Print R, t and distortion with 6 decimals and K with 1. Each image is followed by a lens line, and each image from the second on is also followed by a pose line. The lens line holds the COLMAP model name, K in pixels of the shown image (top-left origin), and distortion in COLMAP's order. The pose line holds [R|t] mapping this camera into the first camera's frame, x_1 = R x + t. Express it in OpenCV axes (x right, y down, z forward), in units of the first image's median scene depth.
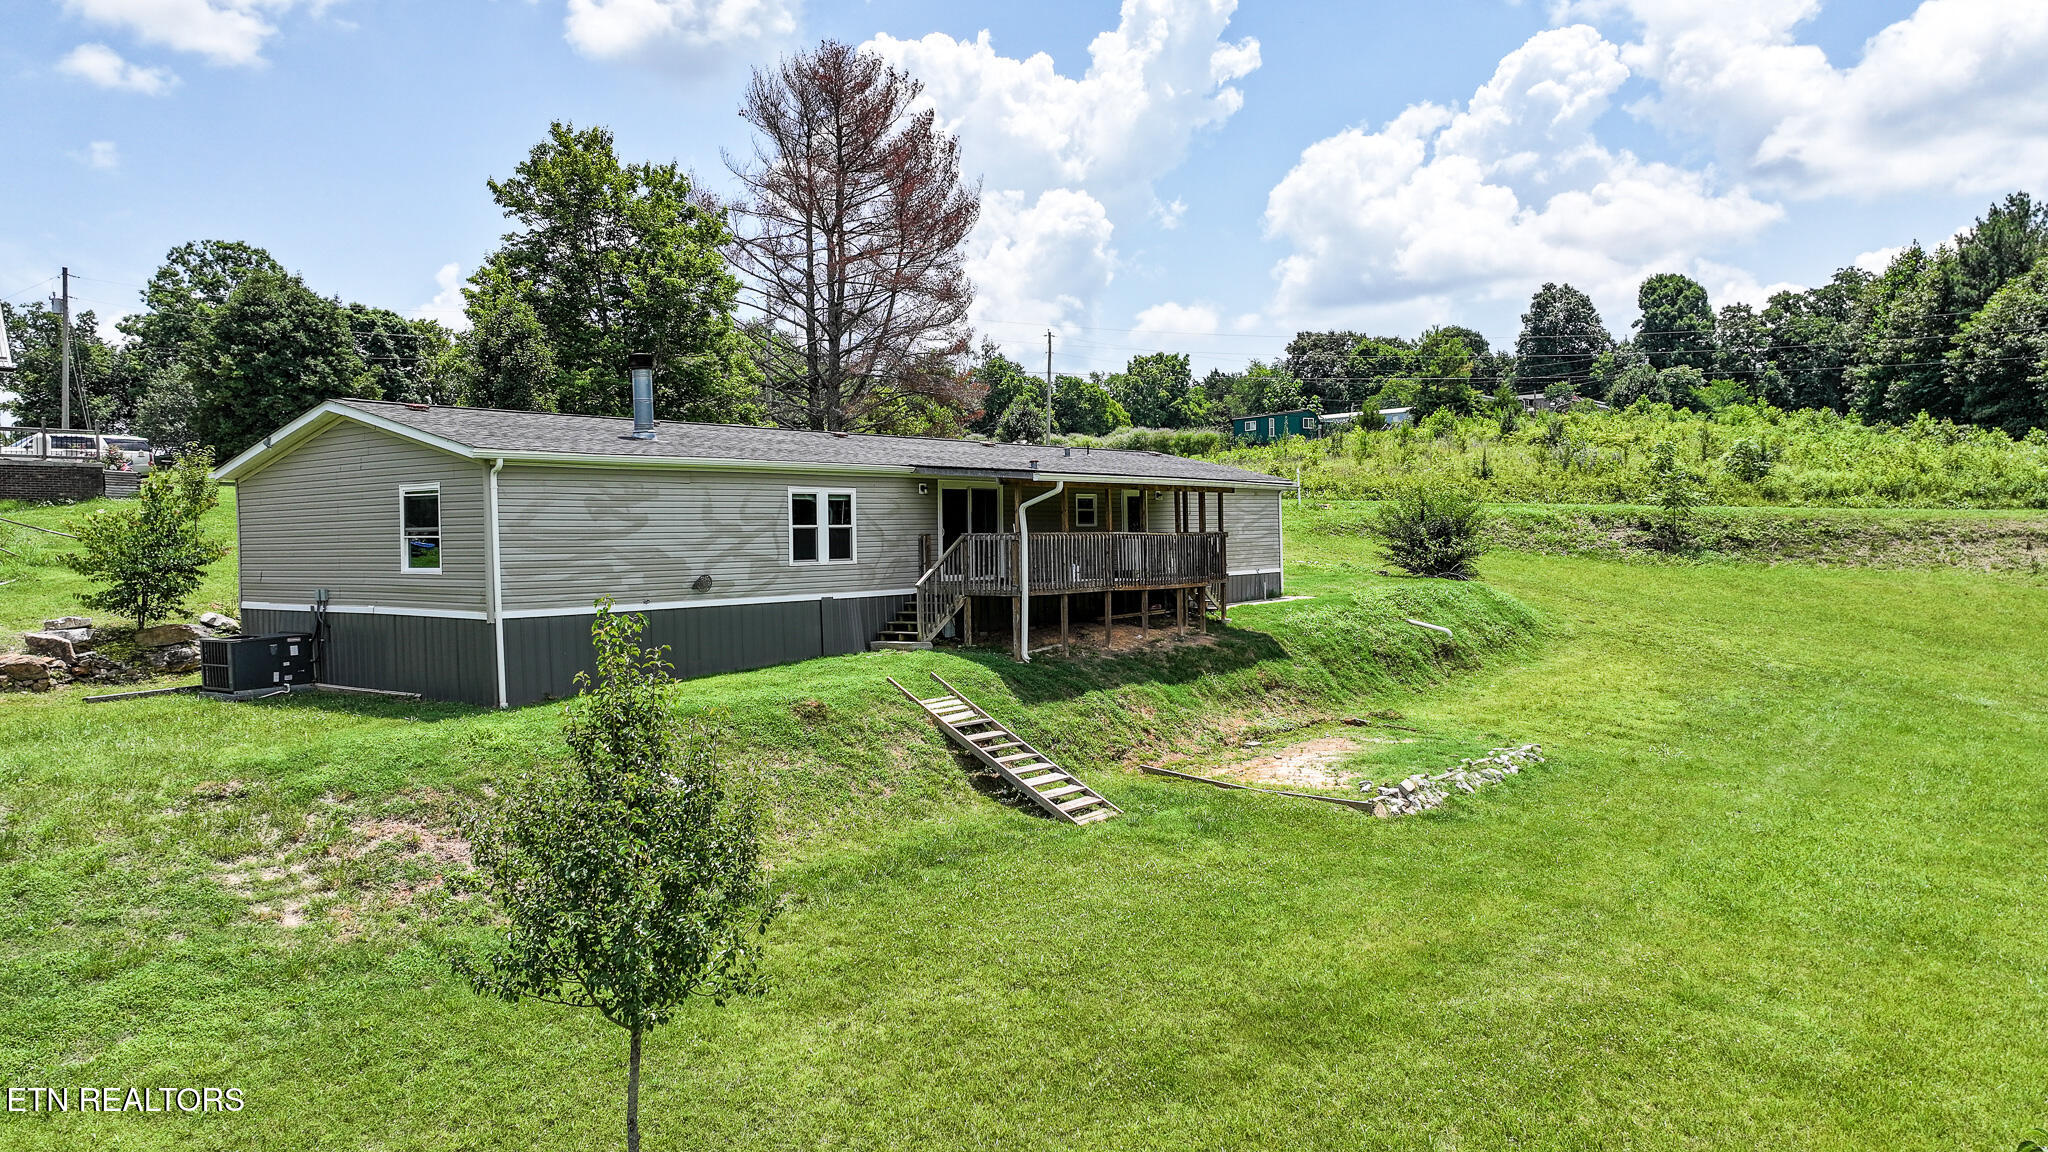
lens RADIAL K [[1439.3, 0, 1035.0], [0, 1439.3, 576.4], [0, 0, 1]] dist [0.006168, 0.007134]
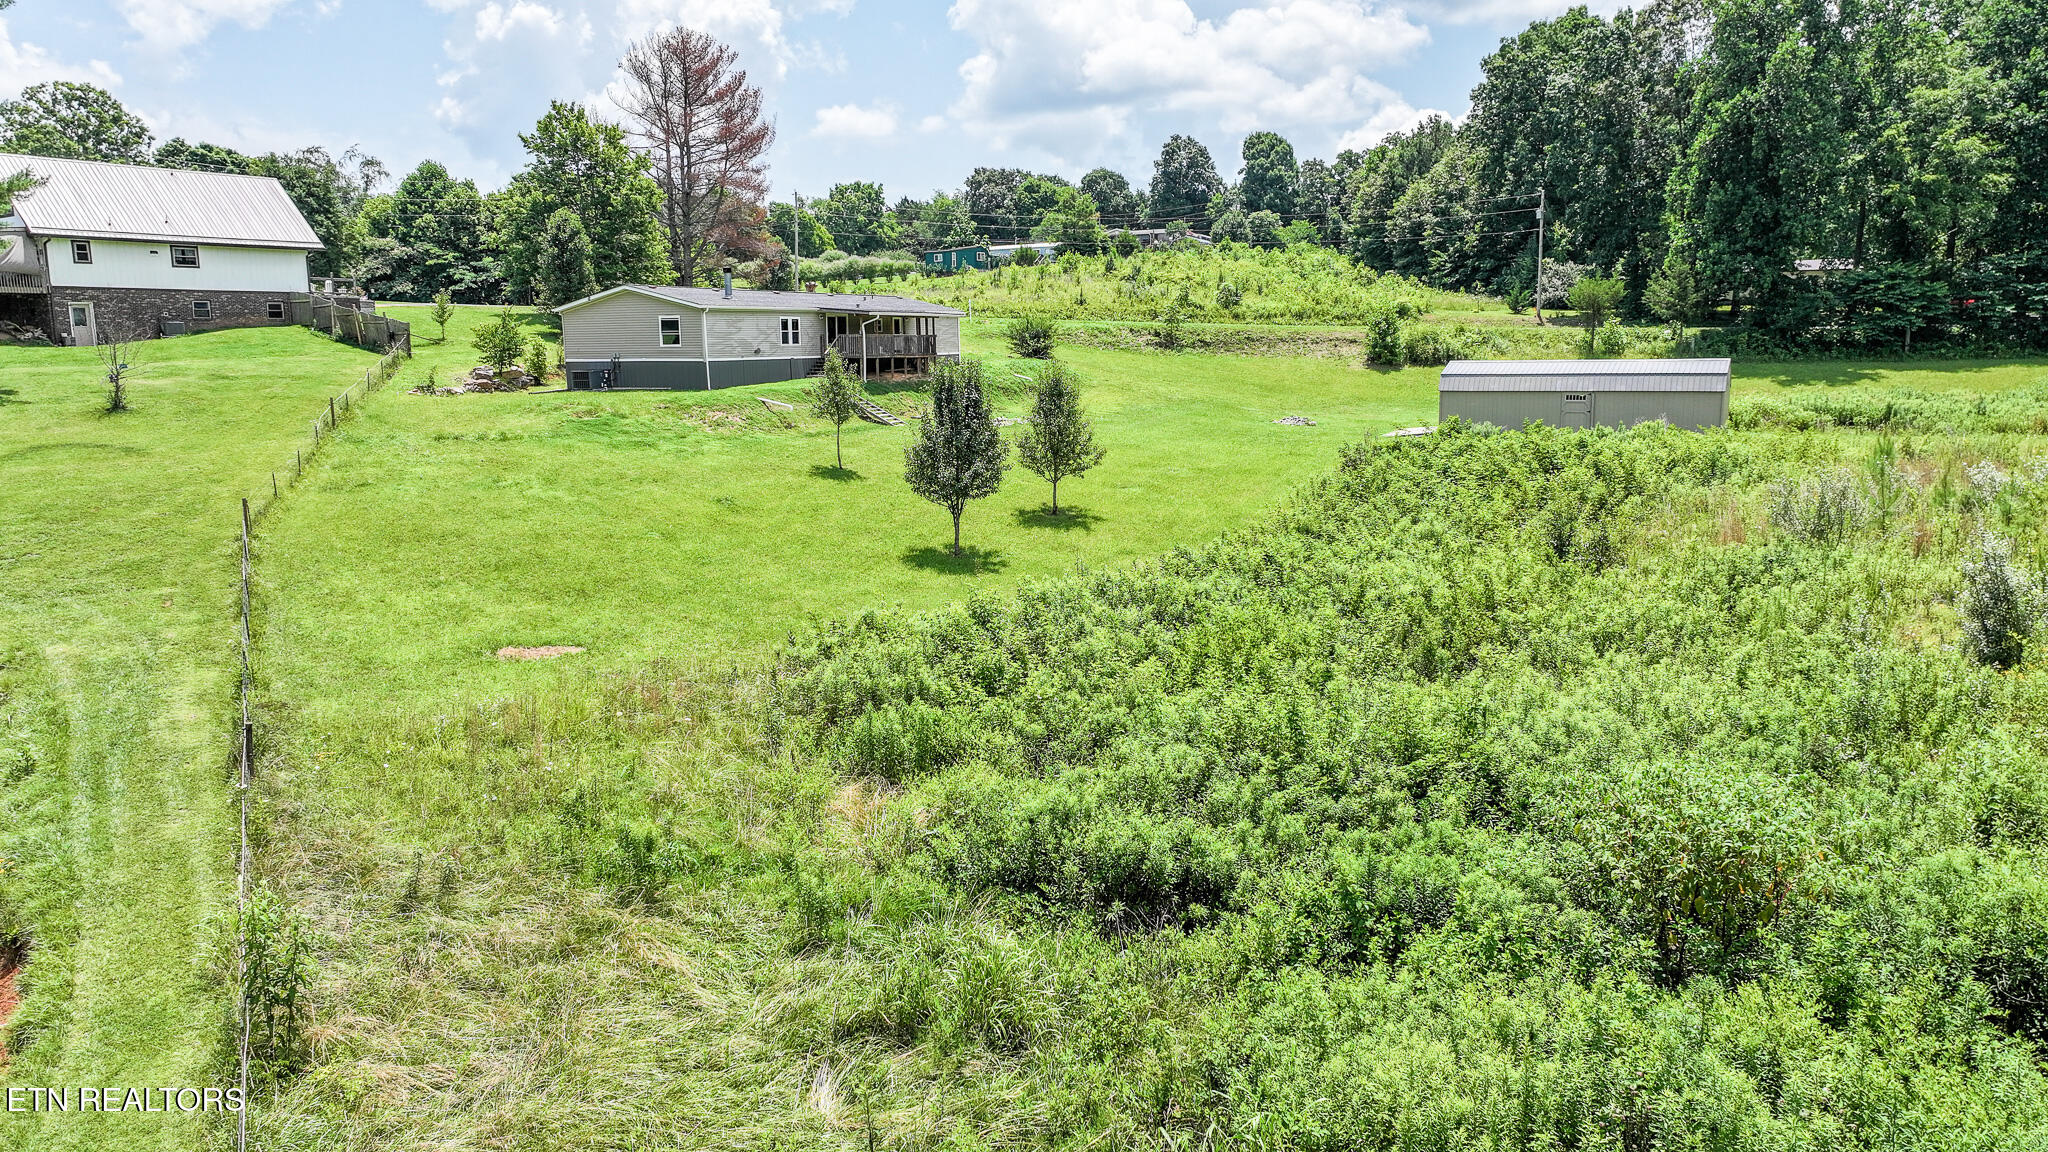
lens RADIAL K [[1439.3, 0, 1035.0], [0, 1439.3, 576.4], [0, 0, 1]] dist [0.006168, 0.007134]
pose [[0.976319, -0.030890, 0.214121, -0.115779], [0.002599, 0.991357, 0.131168, 0.027086], [-0.216322, -0.127505, 0.967960, -0.702649]]
